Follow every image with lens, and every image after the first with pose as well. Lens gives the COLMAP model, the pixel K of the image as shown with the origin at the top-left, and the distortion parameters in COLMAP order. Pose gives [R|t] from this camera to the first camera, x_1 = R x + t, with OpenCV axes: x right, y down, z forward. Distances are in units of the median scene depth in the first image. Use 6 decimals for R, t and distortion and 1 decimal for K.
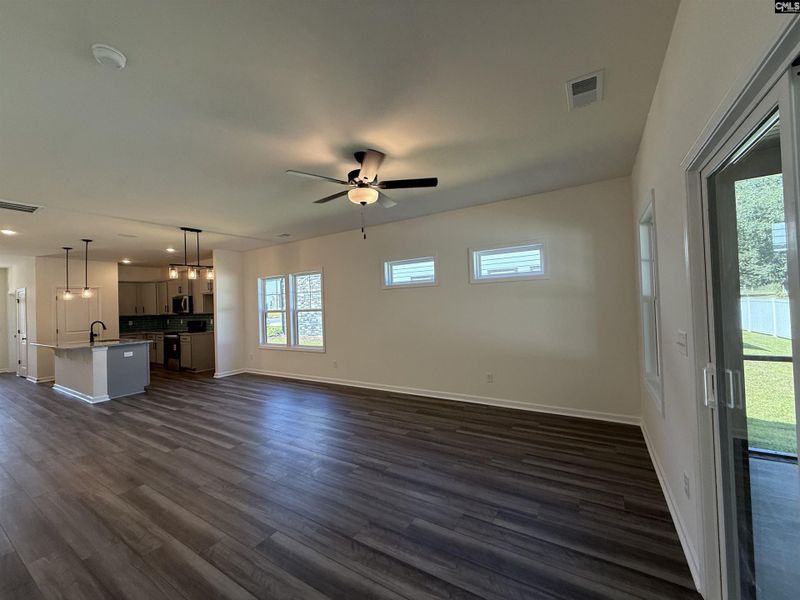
lens RADIAL K [[319.1, 0, 398.5], [0, 319.1, 300.1], [0, 0, 1]] dist [0.001016, -0.000071]
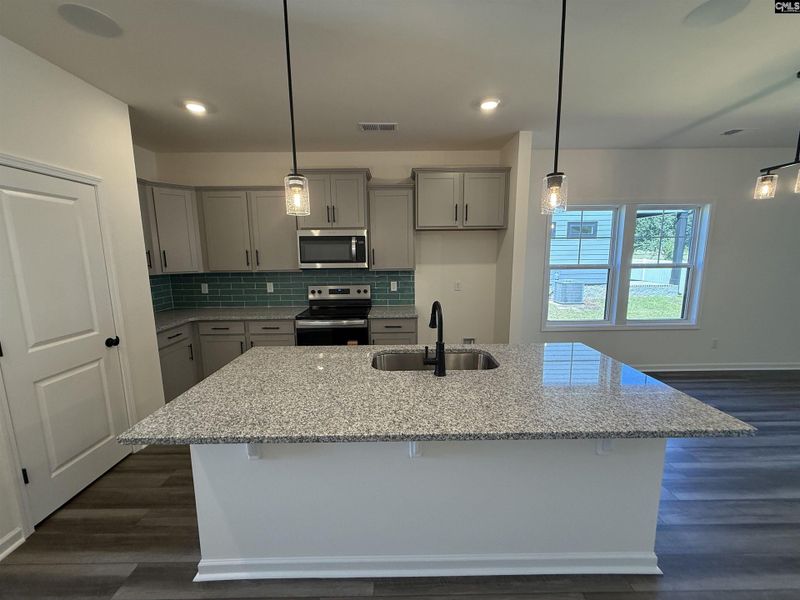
lens RADIAL K [[298.6, 0, 400.0], [0, 298.6, 300.0], [0, 0, 1]] dist [-0.008854, -0.000050]
pose [[0.844146, -0.040680, 0.534569, -1.816664], [-0.029696, 0.992038, 0.122386, 0.072812], [-0.535291, -0.119186, 0.836217, 1.340623]]
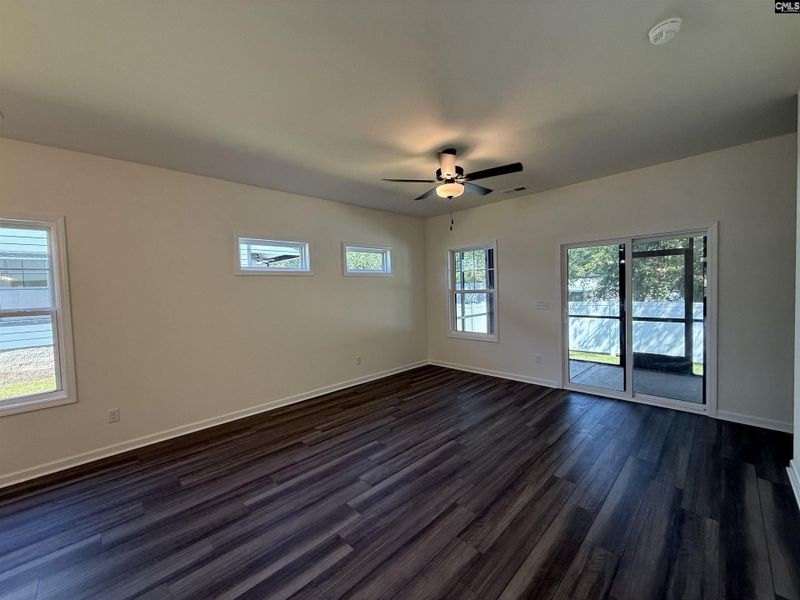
lens RADIAL K [[319.1, 0, 398.5], [0, 319.1, 300.1], [0, 0, 1]] dist [0.001016, -0.000071]
pose [[0.238083, -0.007142, 0.971219, -0.925931], [0.009012, 0.999946, 0.005144, 0.030140], [-0.971203, 0.007528, 0.238134, 0.702624]]
